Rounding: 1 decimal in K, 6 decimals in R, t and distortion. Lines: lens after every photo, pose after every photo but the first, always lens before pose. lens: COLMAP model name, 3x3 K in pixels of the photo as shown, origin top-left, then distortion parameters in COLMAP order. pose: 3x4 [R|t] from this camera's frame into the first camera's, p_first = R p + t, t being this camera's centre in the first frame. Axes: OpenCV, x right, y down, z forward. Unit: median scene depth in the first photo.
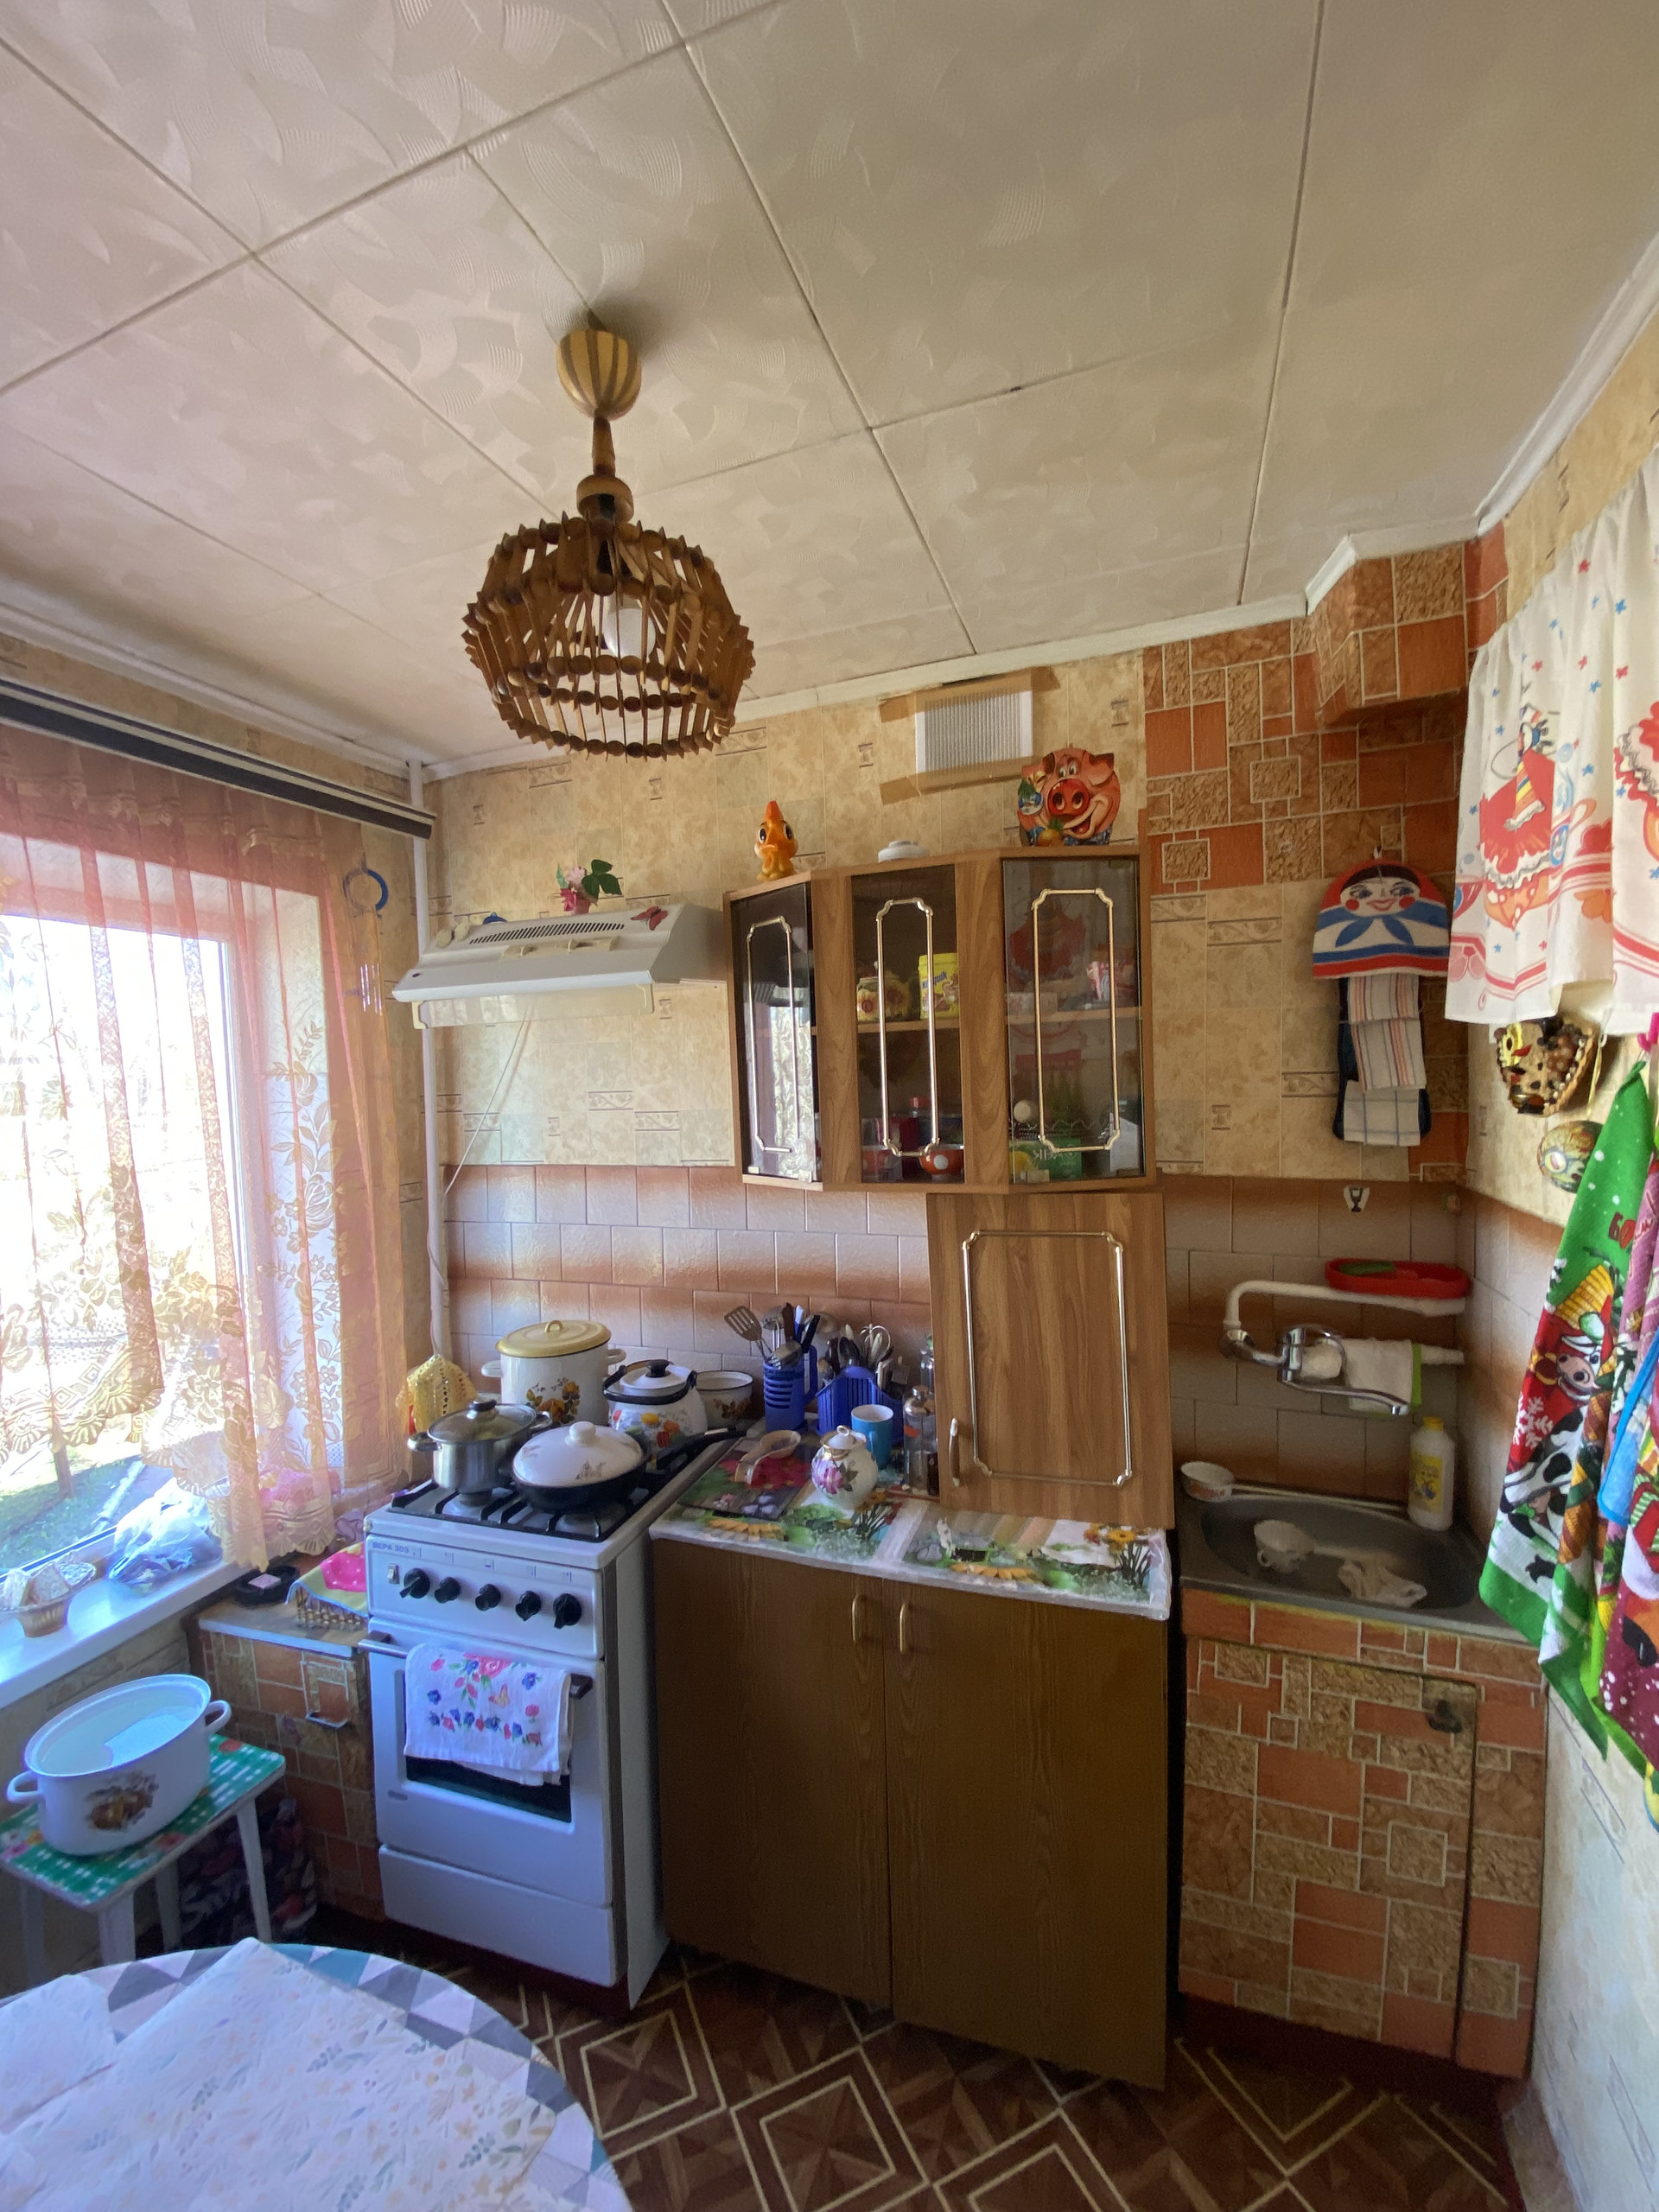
lens RADIAL K [[898.0, 0, 839.2], [0, 898.0, 1099.8], [0, 0, 1]] dist [0.020297, -0.018169]
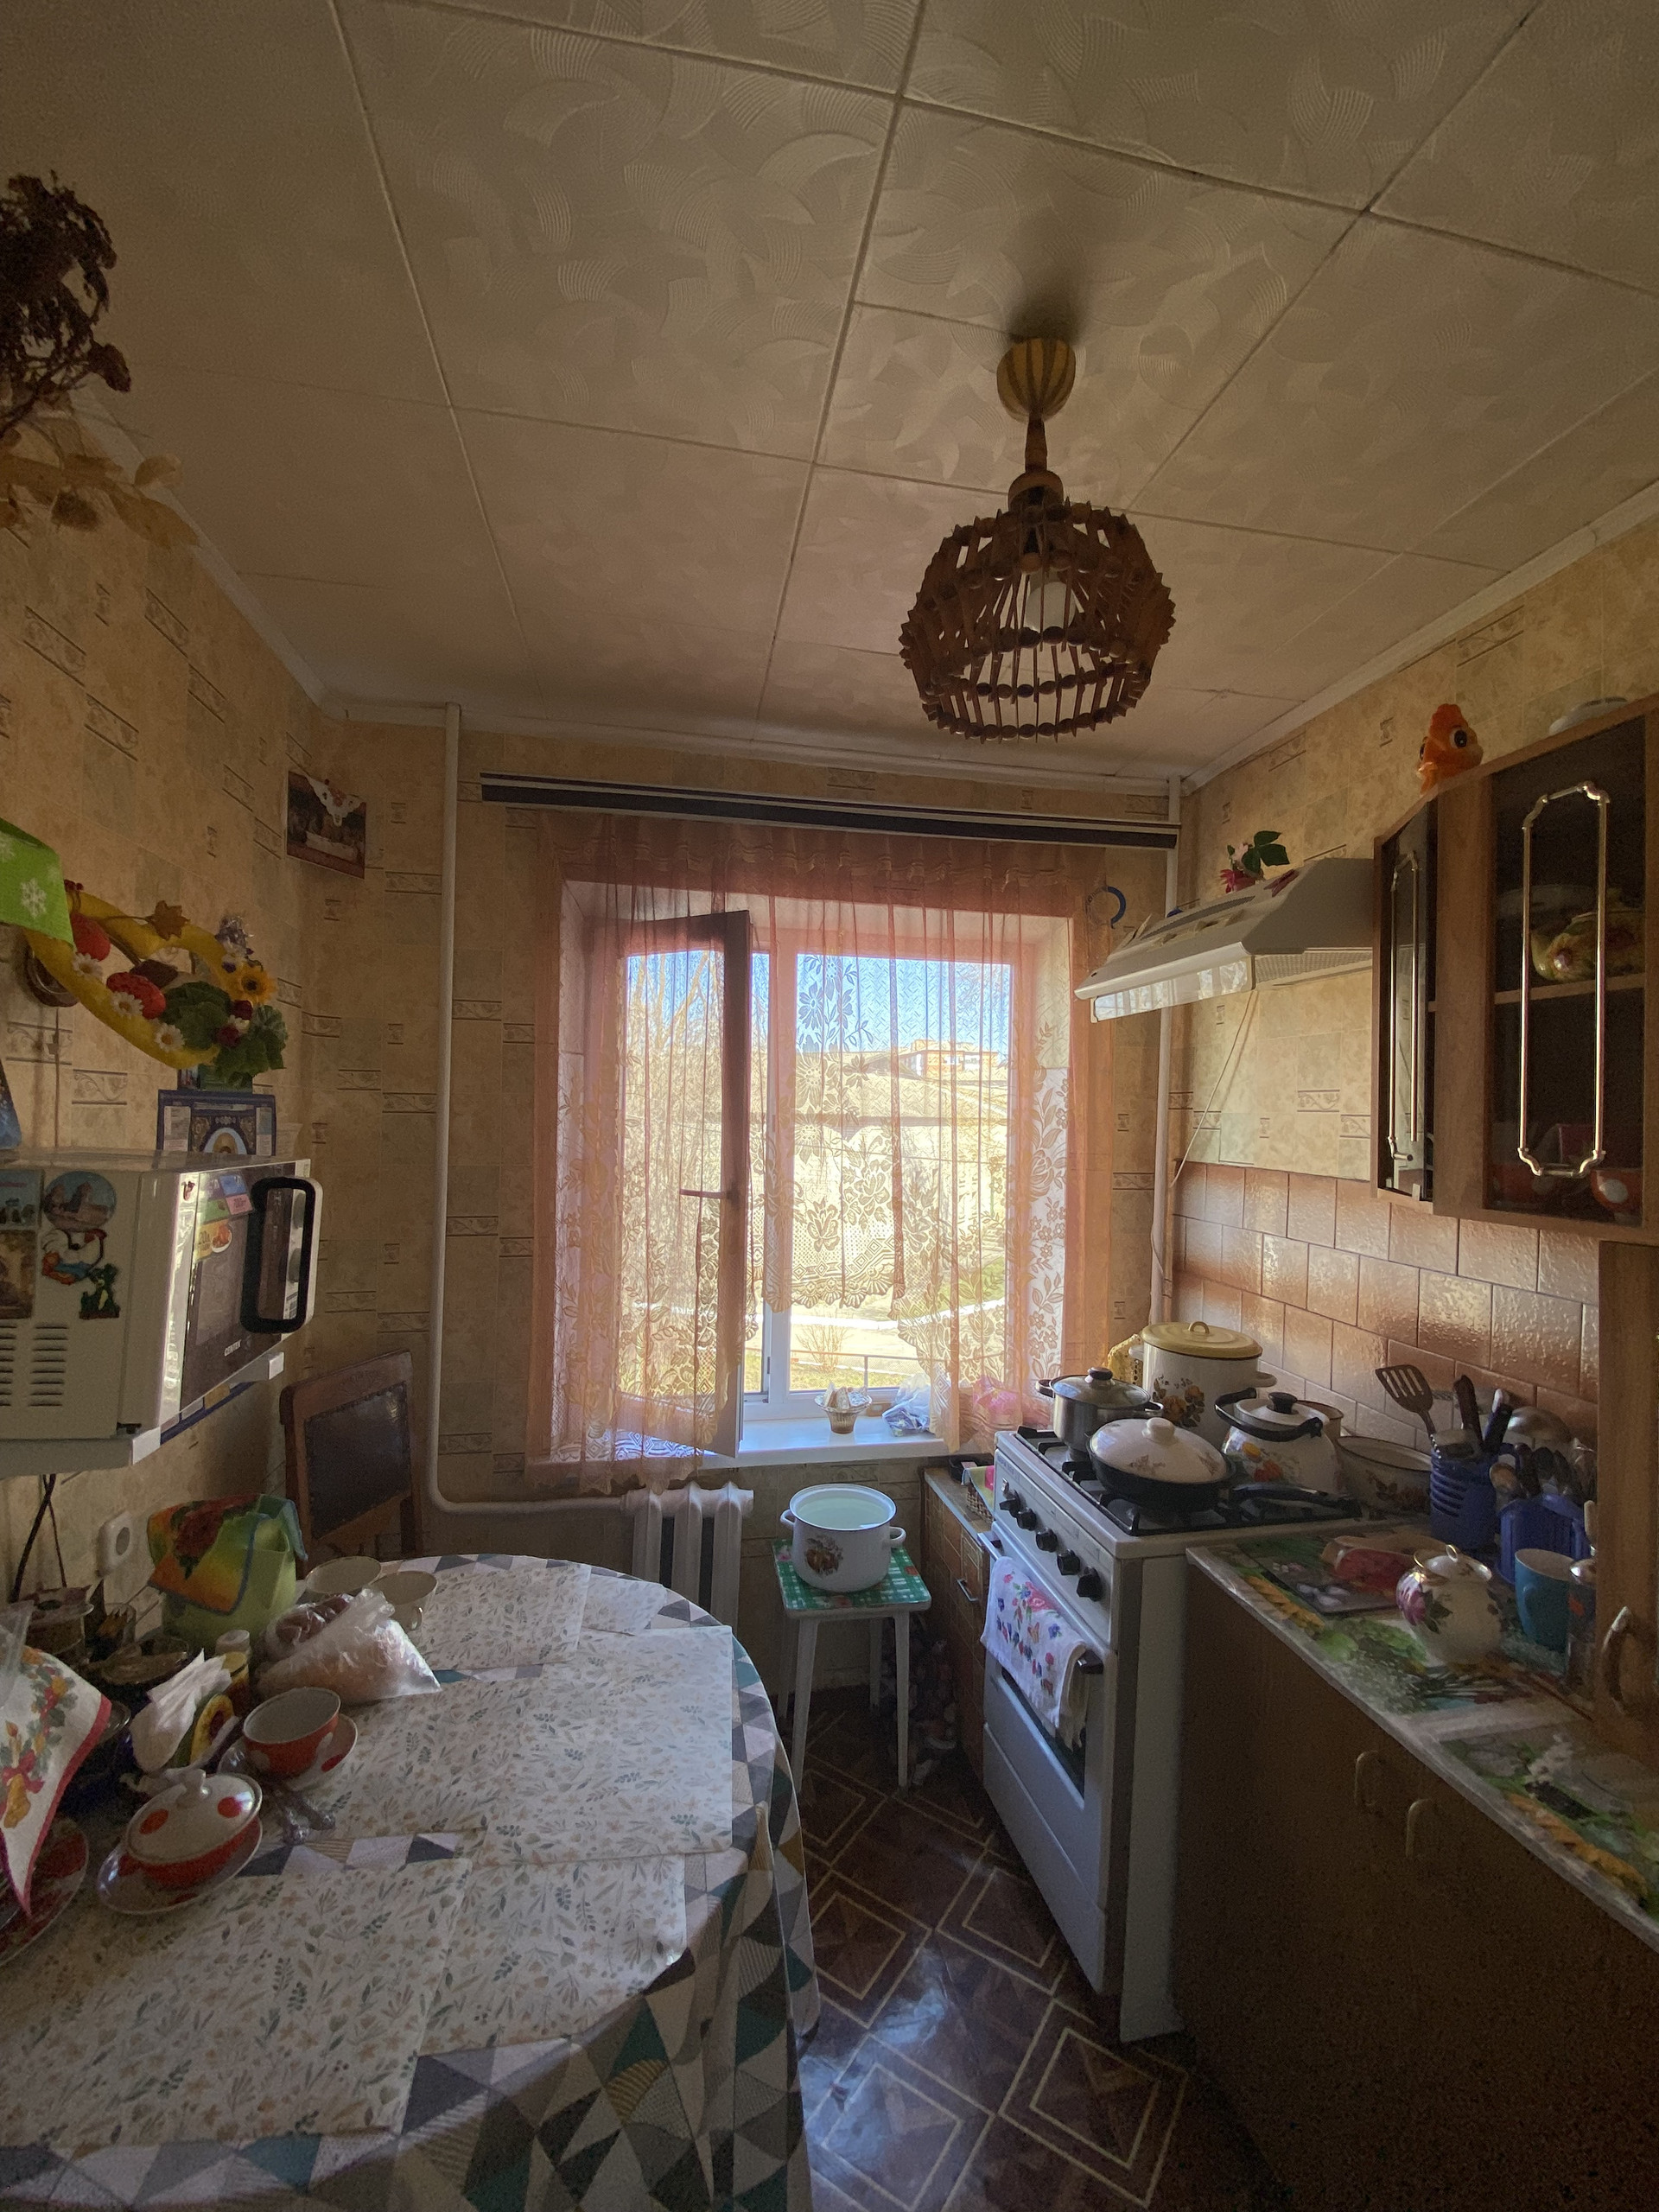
lens RADIAL K [[892.3, 0, 829.5], [0, 892.3, 1106.0], [0, 0, 1]] dist [0.020023, -0.025949]
pose [[0.504824, 0.039961, -0.862297, 0.357546], [-0.063327, 0.997951, 0.009174, 0.038139], [0.860896, 0.049975, 0.506320, 0.196810]]
